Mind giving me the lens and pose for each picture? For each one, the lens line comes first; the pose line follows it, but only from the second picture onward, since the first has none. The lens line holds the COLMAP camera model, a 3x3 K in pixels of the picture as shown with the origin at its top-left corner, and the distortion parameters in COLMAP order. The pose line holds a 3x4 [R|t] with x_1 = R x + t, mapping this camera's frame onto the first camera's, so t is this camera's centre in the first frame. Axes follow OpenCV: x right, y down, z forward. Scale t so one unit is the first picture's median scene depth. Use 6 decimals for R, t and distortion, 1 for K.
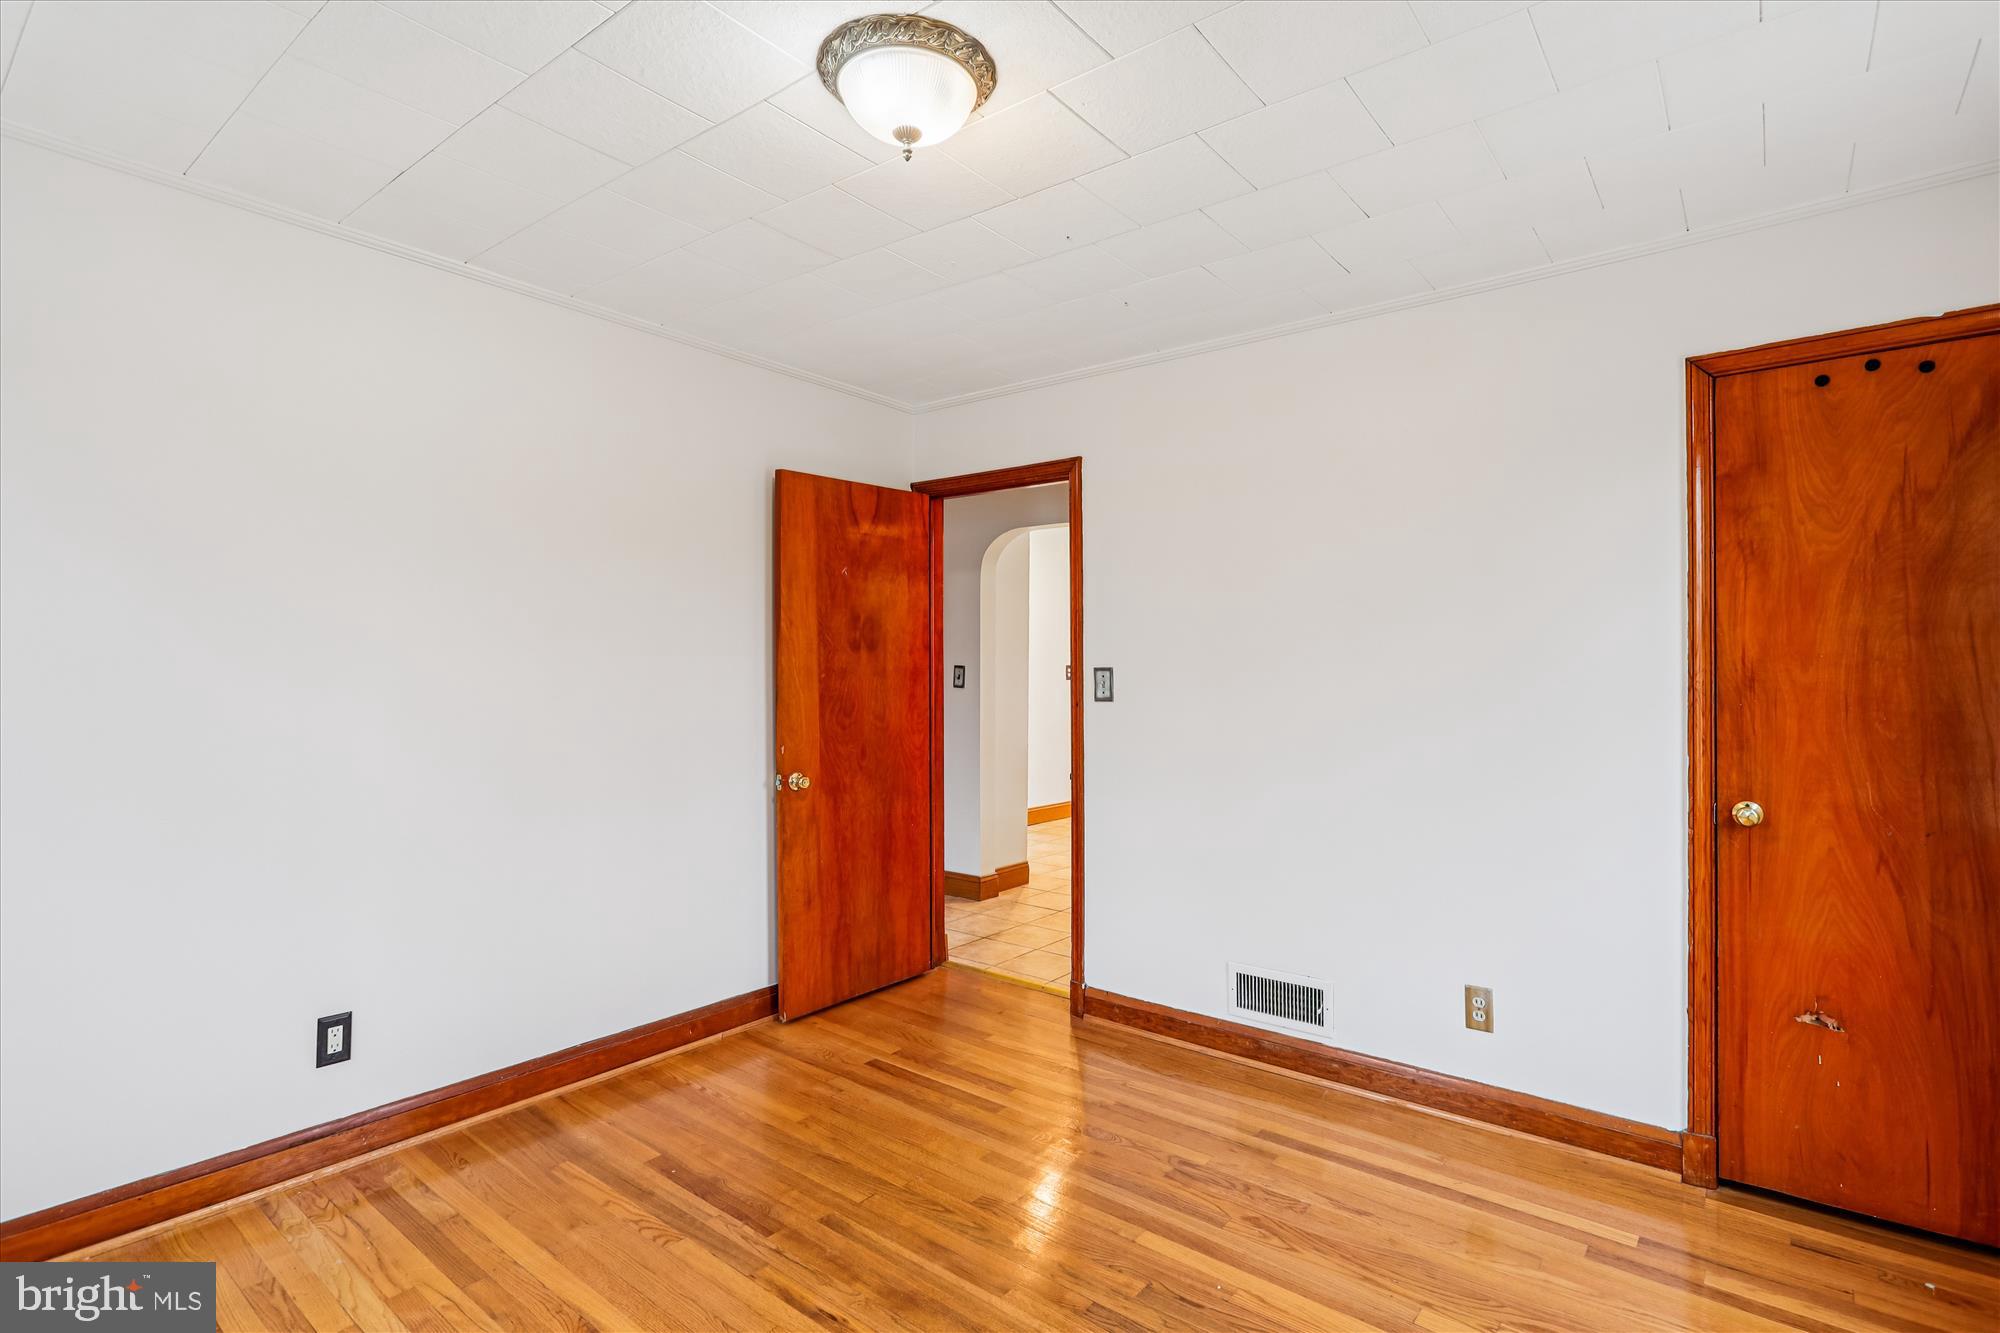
lens RADIAL K [[956.2, 0, 988.6], [0, 956.2, 671.7], [0, 0, 1]] dist [-0.000658, 0.001154]
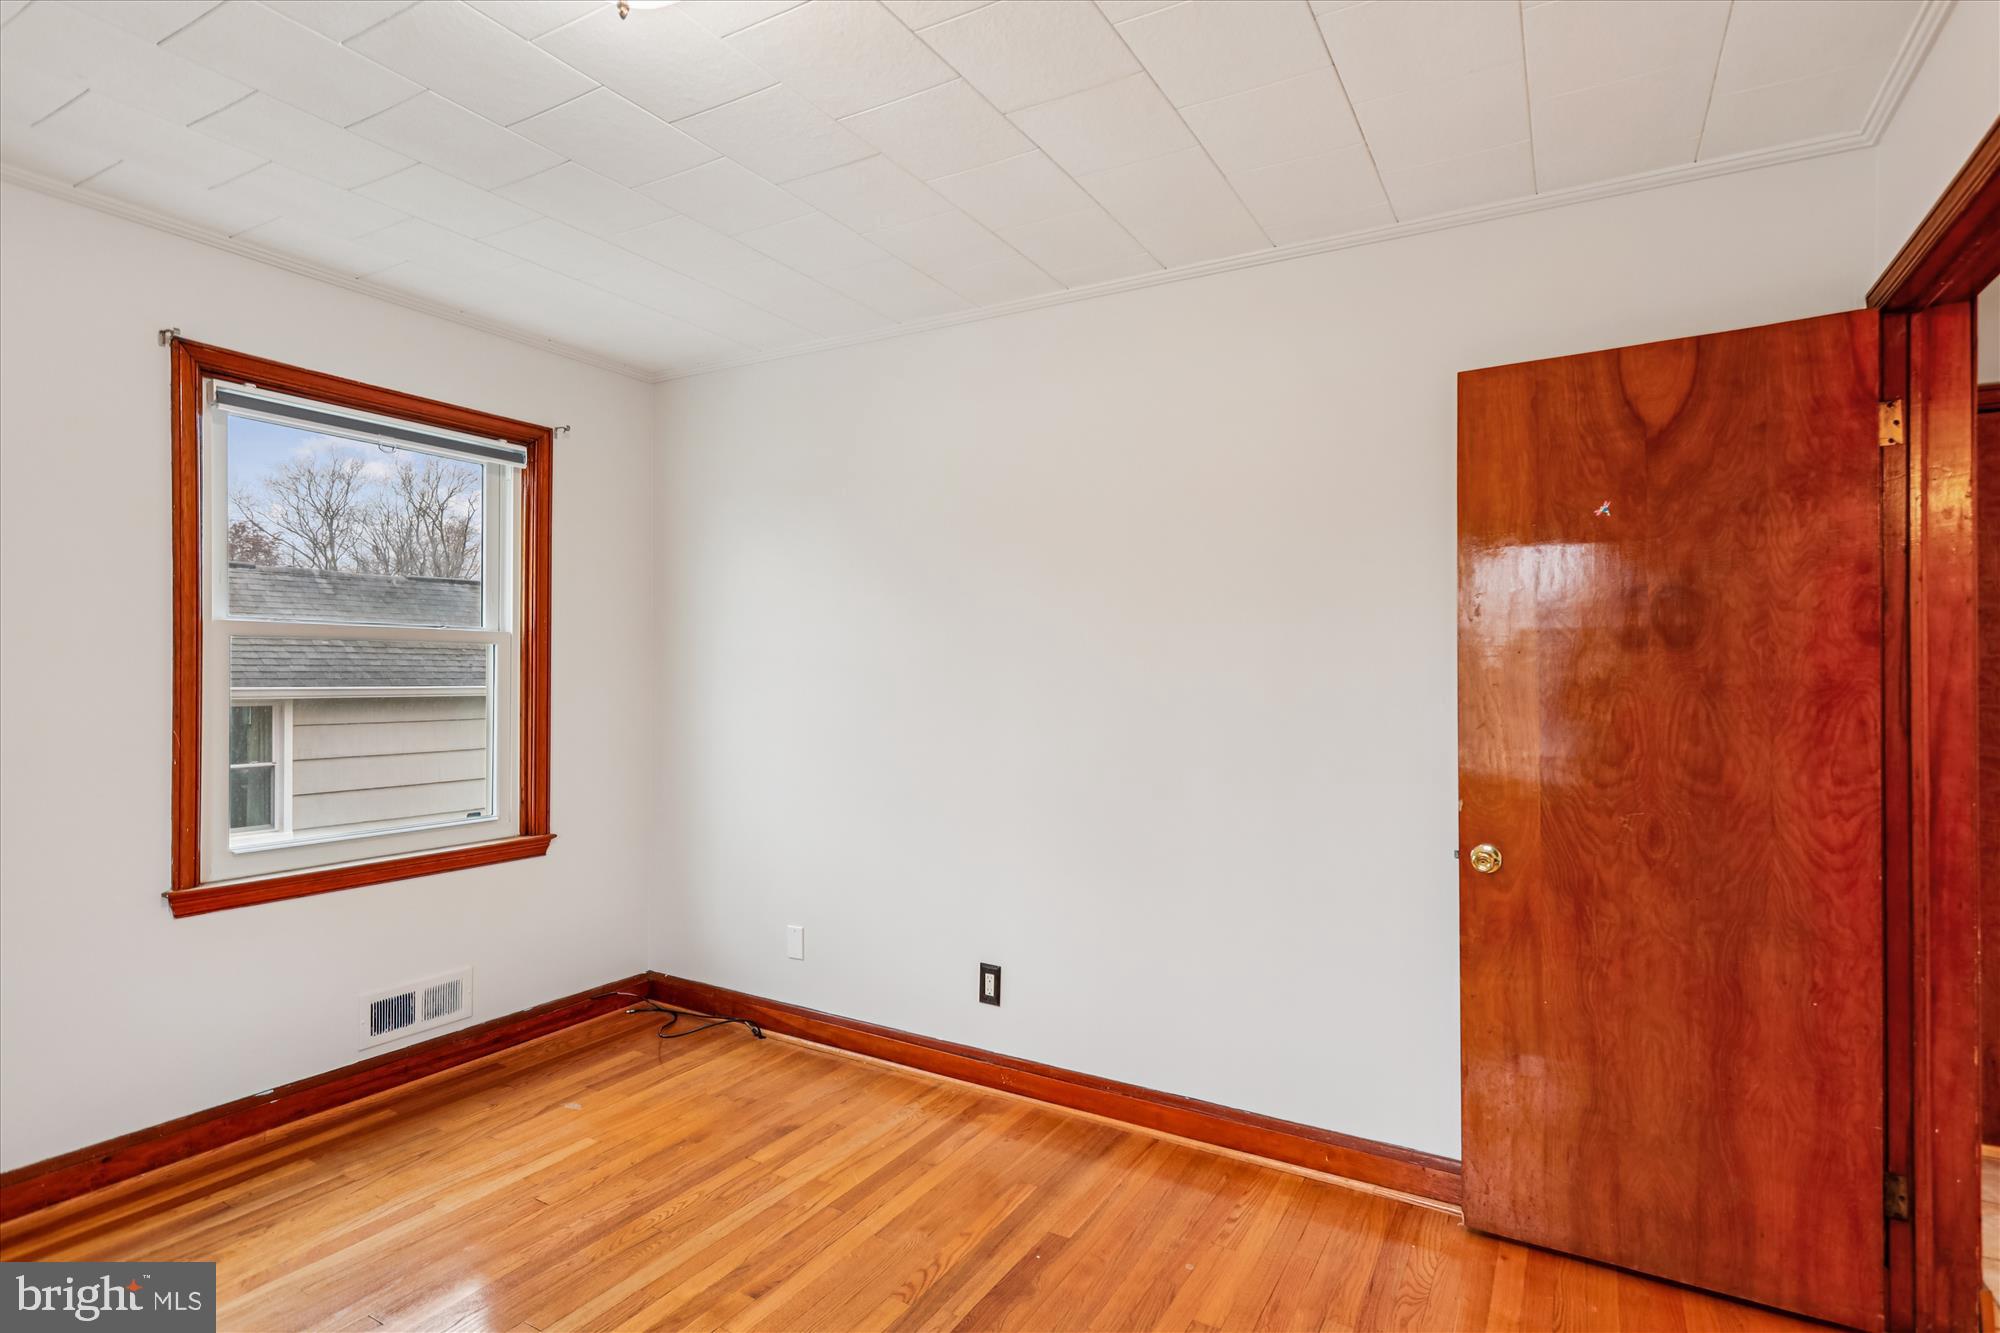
lens RADIAL K [[956.2, 0, 1017.9], [0, 956.2, 687.6], [0, 0, 1]] dist [-0.000658, 0.001154]
pose [[0.178757, 0.005464, -0.983878, 0.361858], [-0.010958, 0.999934, 0.003562, 0.002766], [0.983832, 0.010145, 0.178805, 0.575042]]
